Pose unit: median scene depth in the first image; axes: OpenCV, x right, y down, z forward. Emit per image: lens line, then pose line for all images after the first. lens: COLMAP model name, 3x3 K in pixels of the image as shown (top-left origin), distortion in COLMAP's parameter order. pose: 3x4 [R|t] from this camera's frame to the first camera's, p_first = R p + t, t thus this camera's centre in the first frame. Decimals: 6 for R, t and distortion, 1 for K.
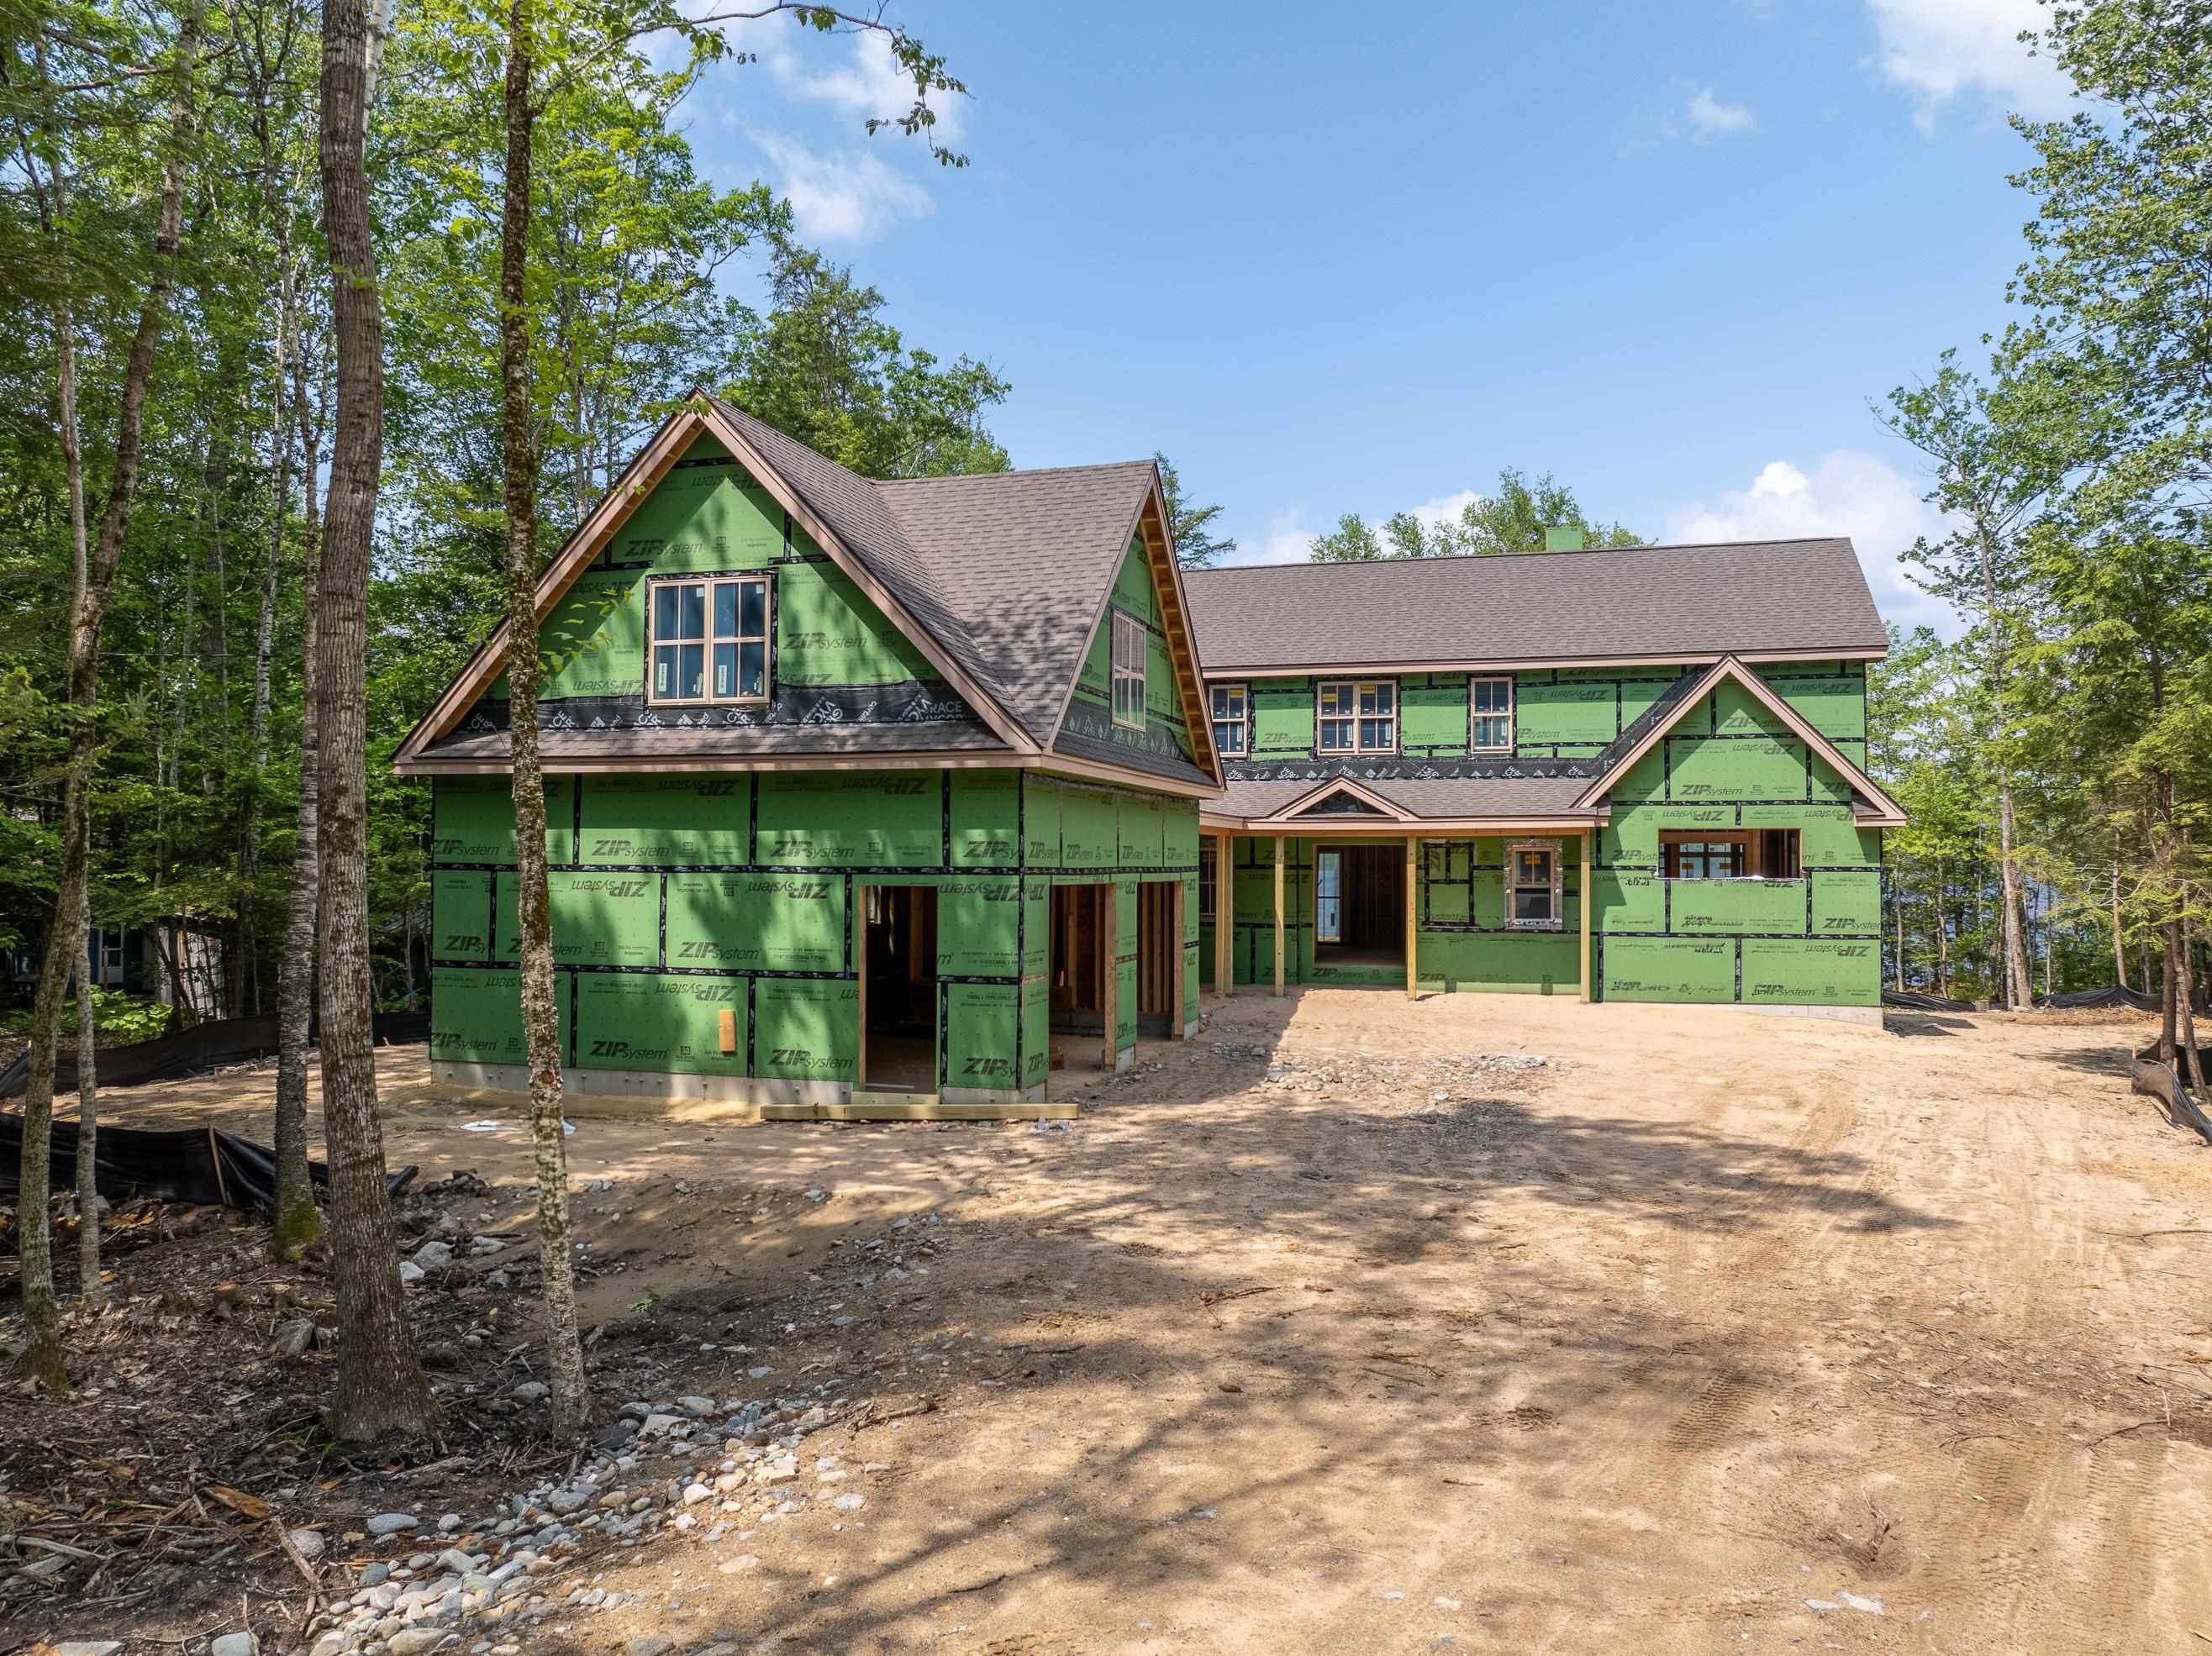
lens RADIAL K [[1576.6, 0, 1101.8], [0, 1576.6, 836.6], [0, 0, 1]] dist [-0.051434, 0.020773]
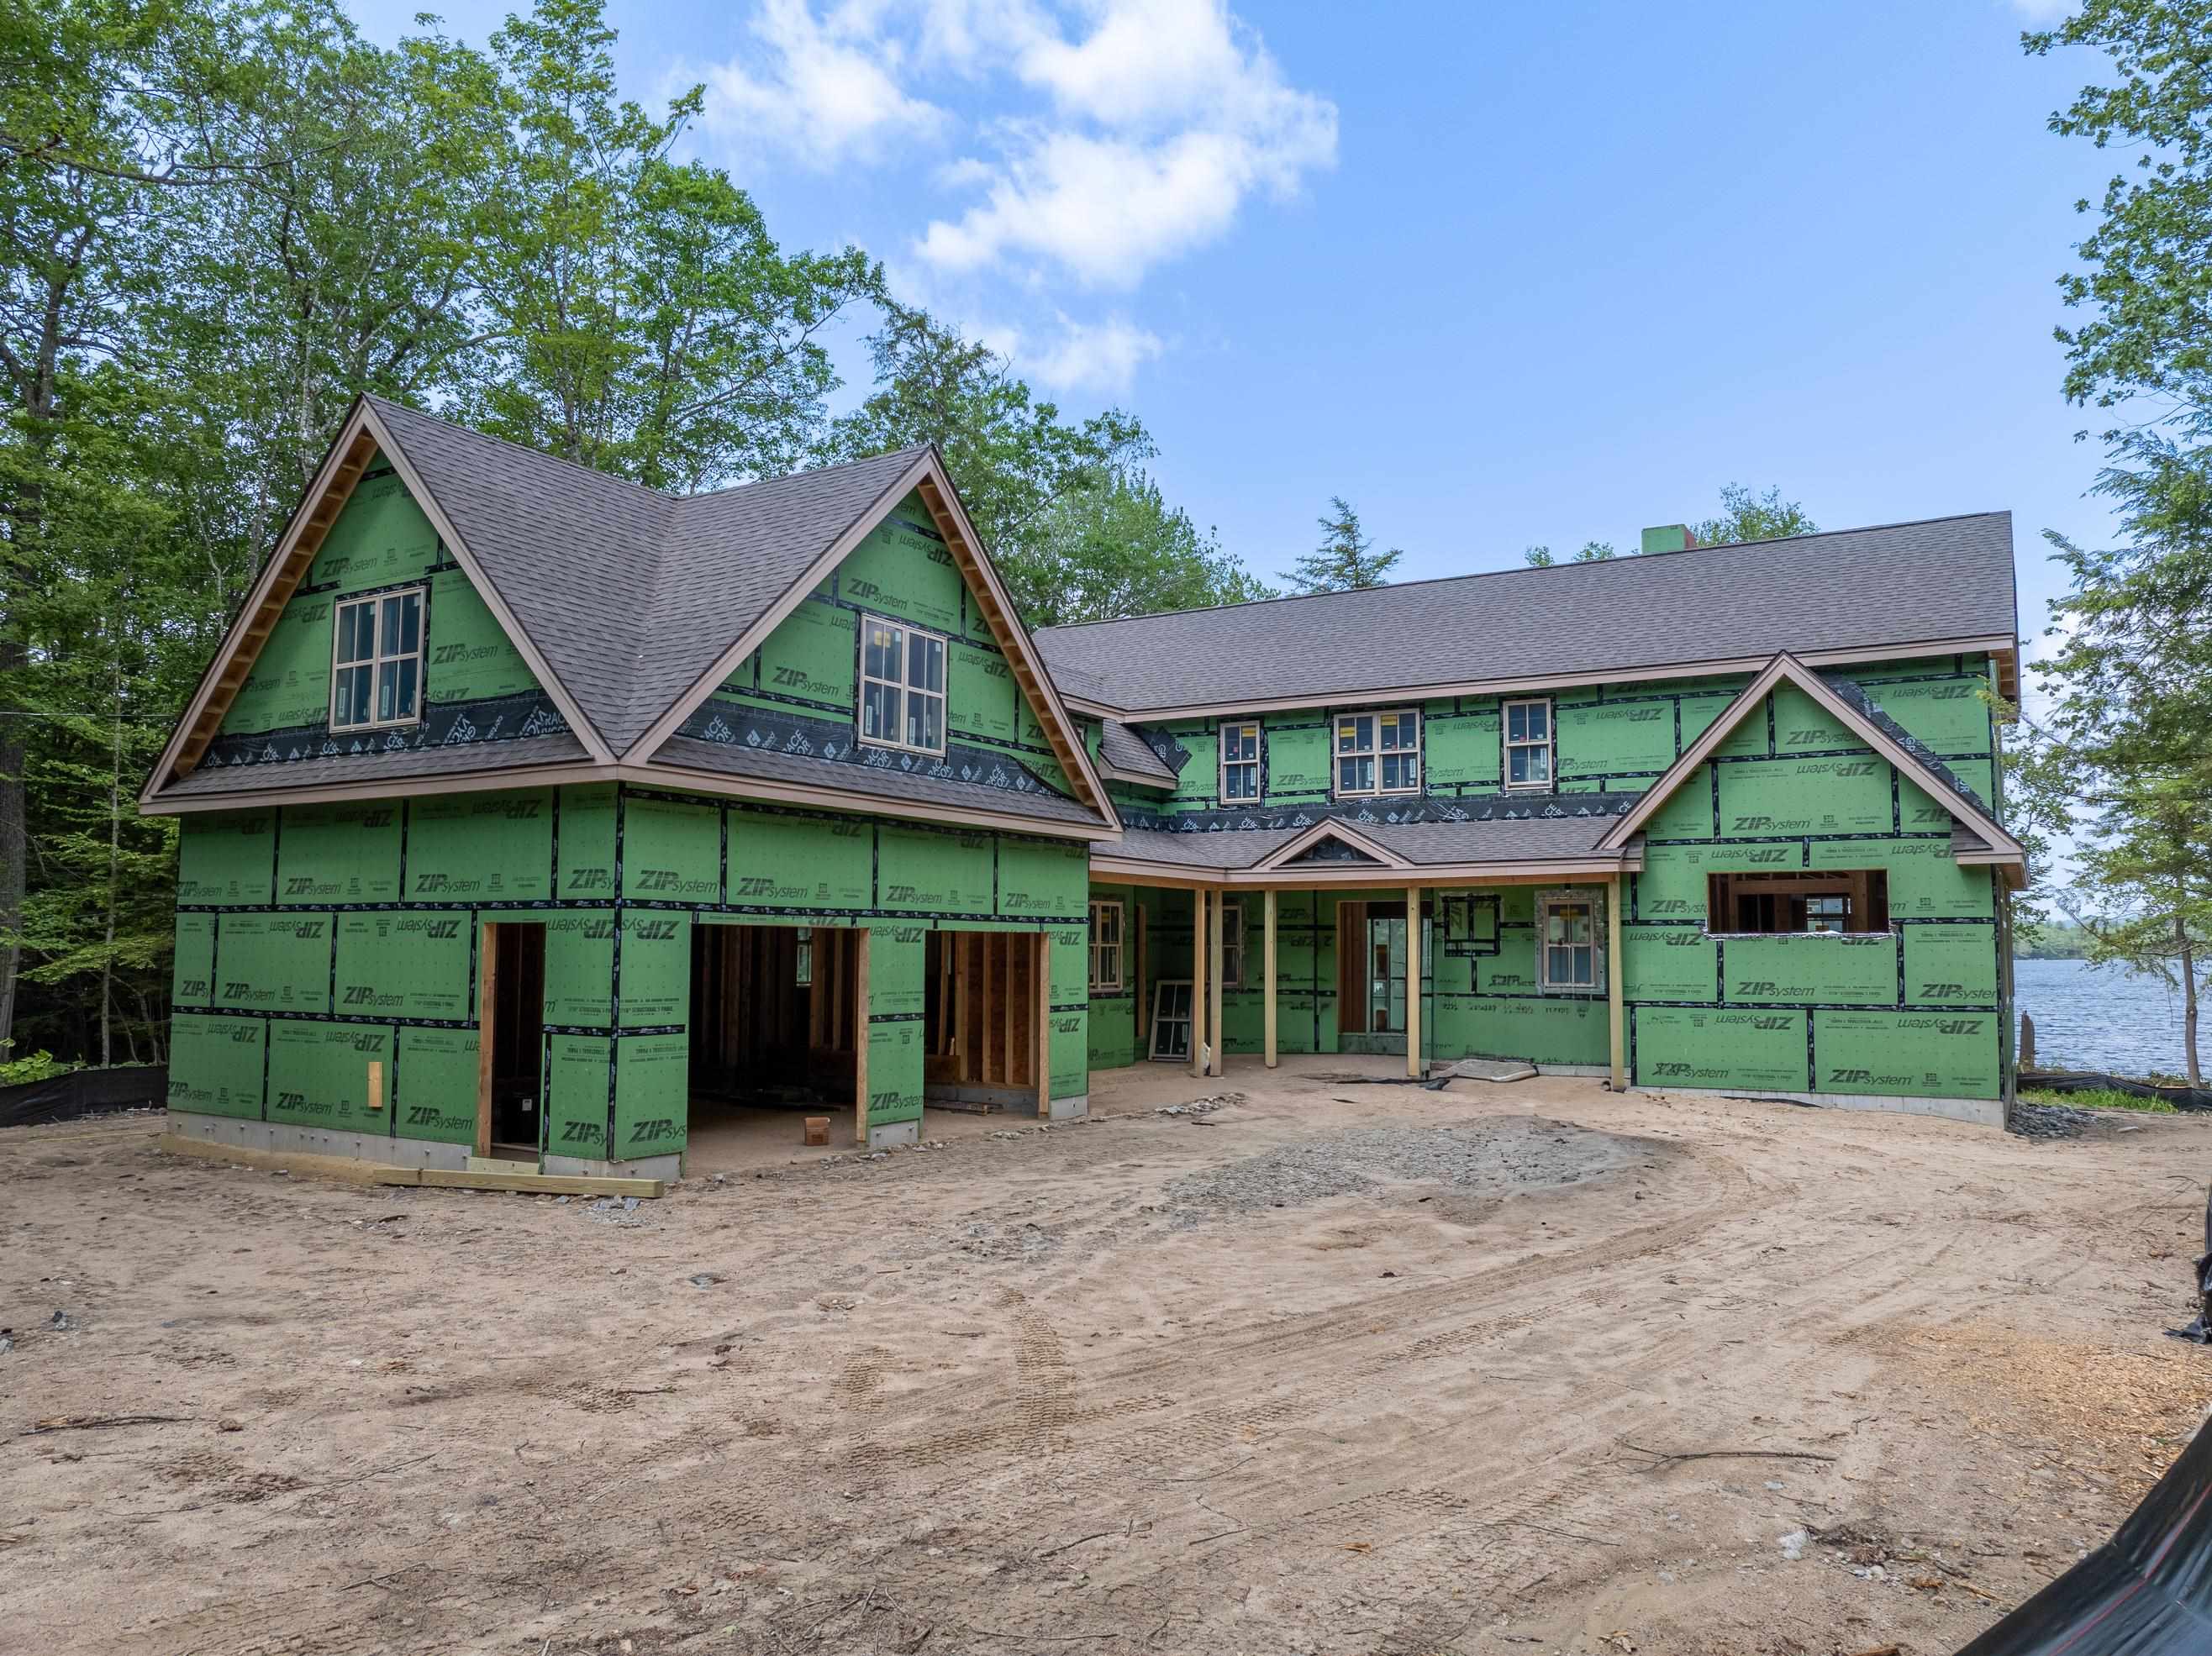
lens RADIAL K [[1576.6, 0, 1100.8], [0, 1576.6, 821.6], [0, 0, 1]] dist [-0.051434, 0.020773]
pose [[0.968901, -0.020181, -0.246624, 0.254532], [0.003478, 0.997681, -0.067975, 0.022407], [0.247424, 0.065003, 0.966724, 0.144813]]
